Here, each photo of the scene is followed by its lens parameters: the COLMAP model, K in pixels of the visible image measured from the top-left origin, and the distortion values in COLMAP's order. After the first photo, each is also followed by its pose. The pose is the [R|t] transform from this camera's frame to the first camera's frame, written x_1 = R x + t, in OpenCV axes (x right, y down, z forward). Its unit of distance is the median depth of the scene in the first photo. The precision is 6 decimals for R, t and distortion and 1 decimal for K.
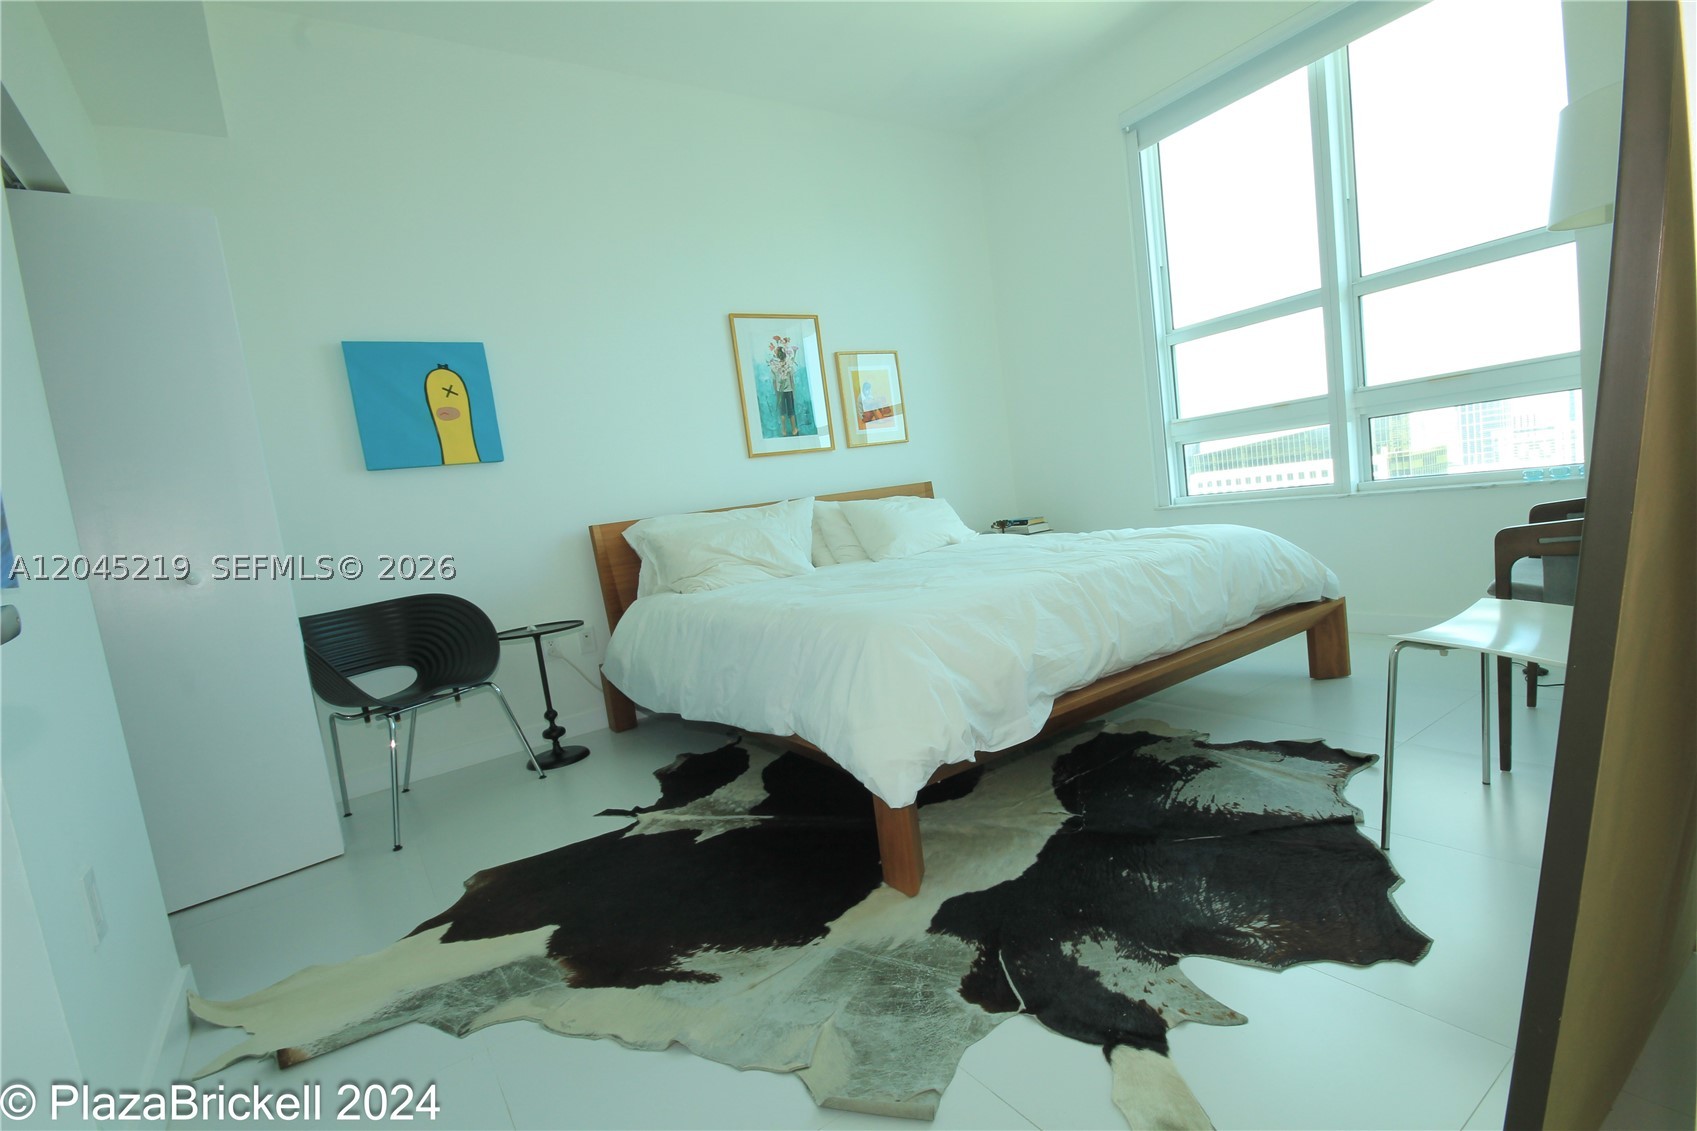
lens RADIAL K [[784.3, 0, 851.6], [0, 784.3, 581.3], [0, 0, 1]] dist [0.005588, -0.007348]
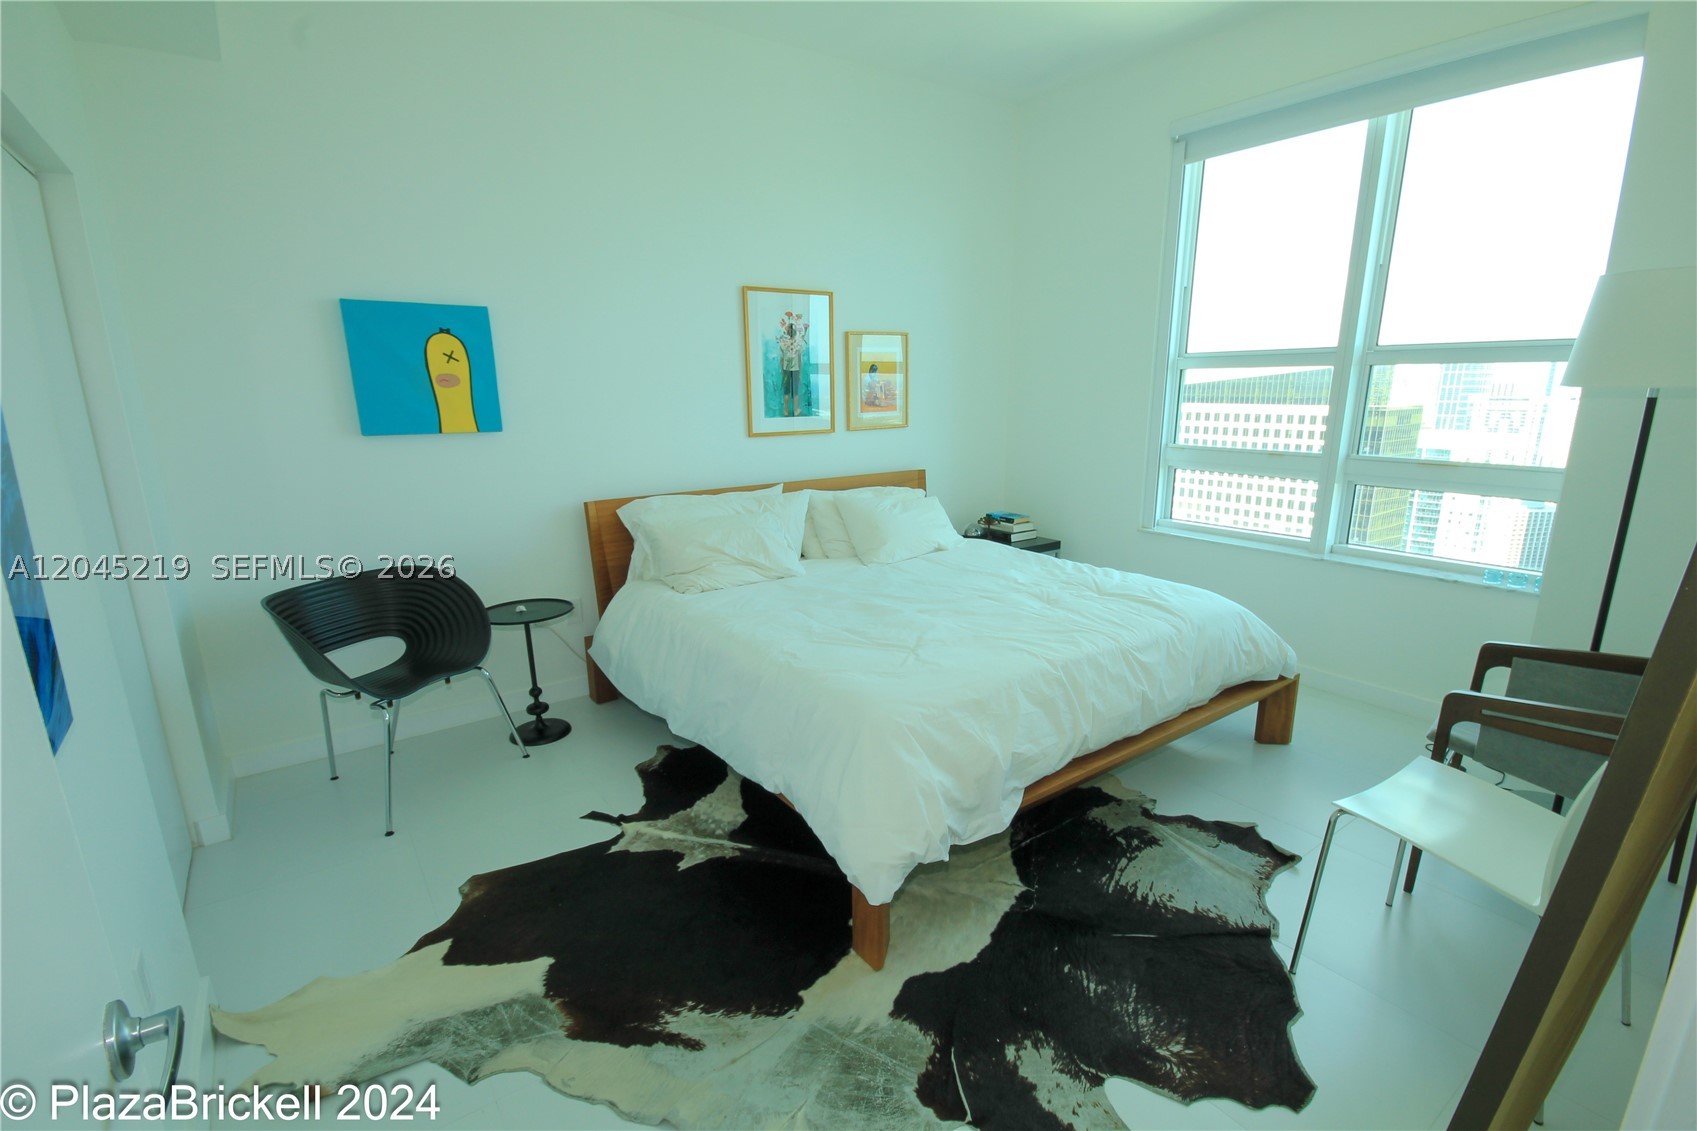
lens RADIAL K [[784.3, 0, 851.6], [0, 784.3, 583.3], [0, 0, 1]] dist [0.005588, -0.007348]
pose [[0.992370, 0.110225, 0.055245, -0.045889], [-0.116924, 0.983502, 0.138033, -0.162465], [-0.039119, -0.143439, 0.988886, -0.014412]]
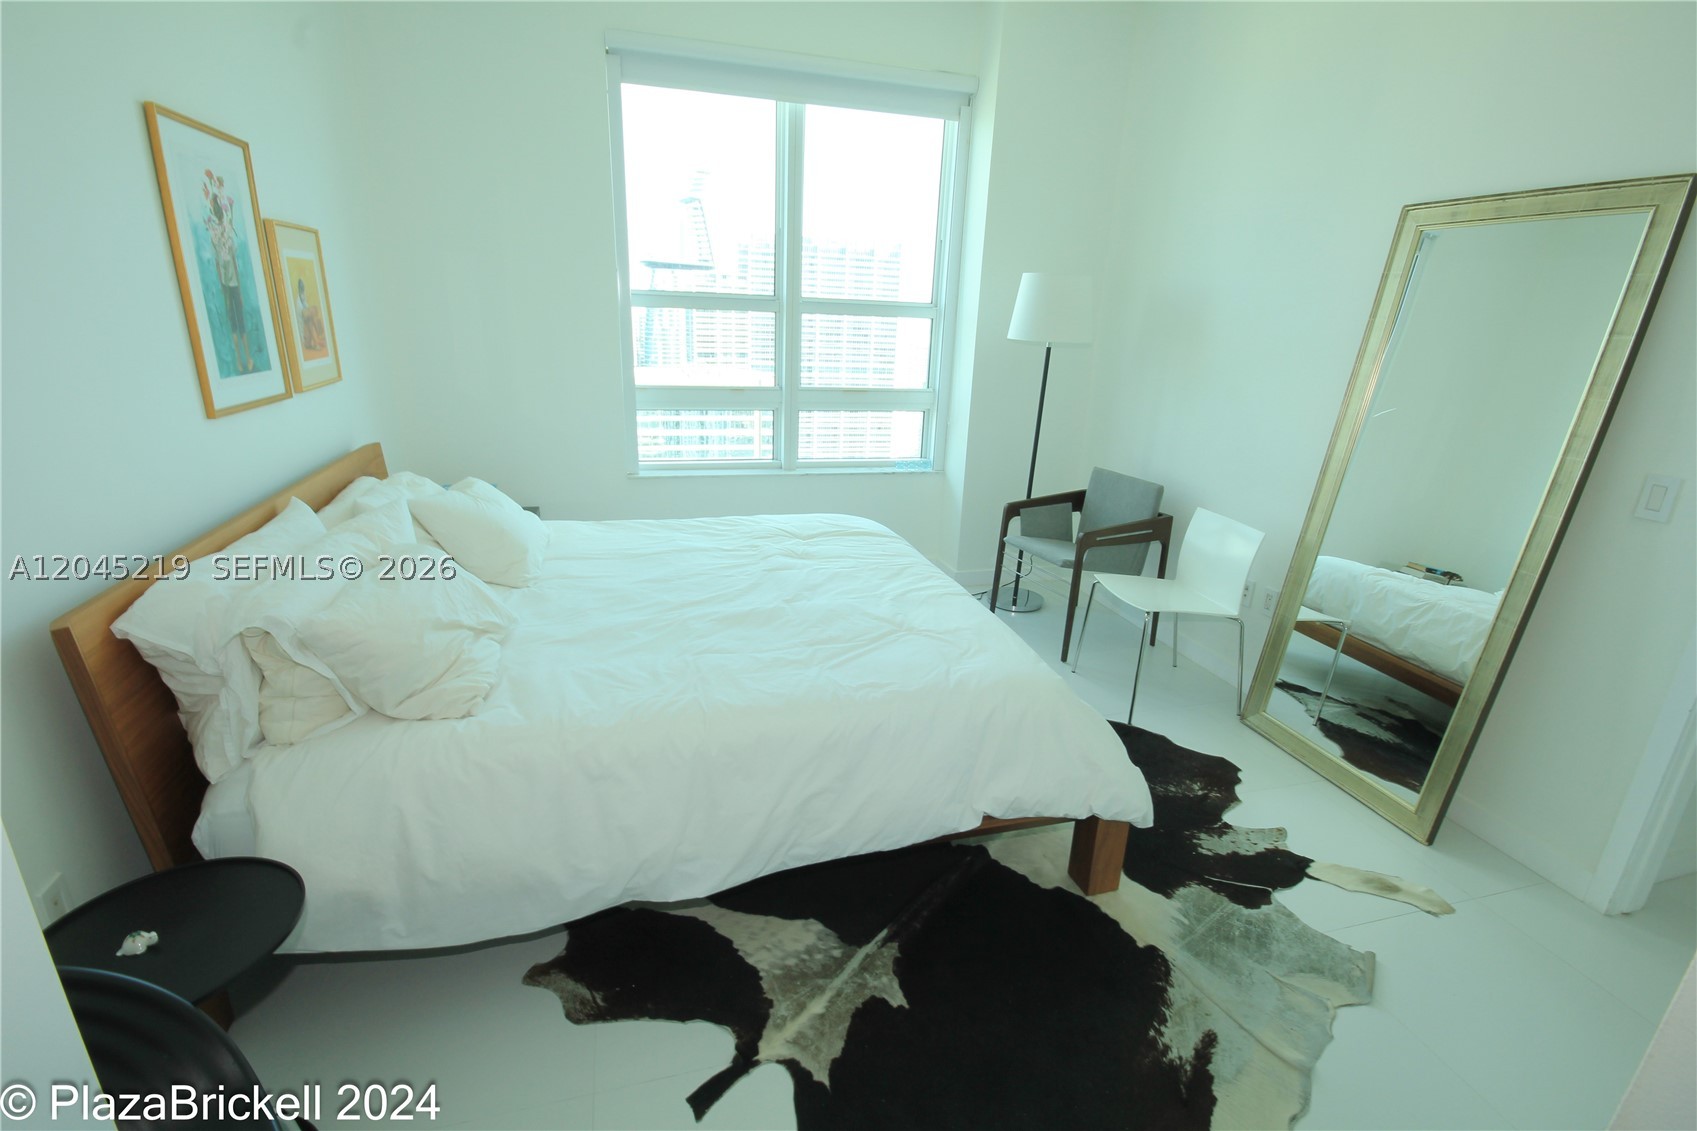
lens RADIAL K [[784.3, 0, 860.2], [0, 784.3, 579.0], [0, 0, 1]] dist [0.005588, -0.007348]
pose [[0.303974, -0.164042, 0.938451, -0.628595], [0.022726, 0.986032, 0.164998, -0.164481], [-0.952409, -0.028828, 0.303456, 0.570272]]
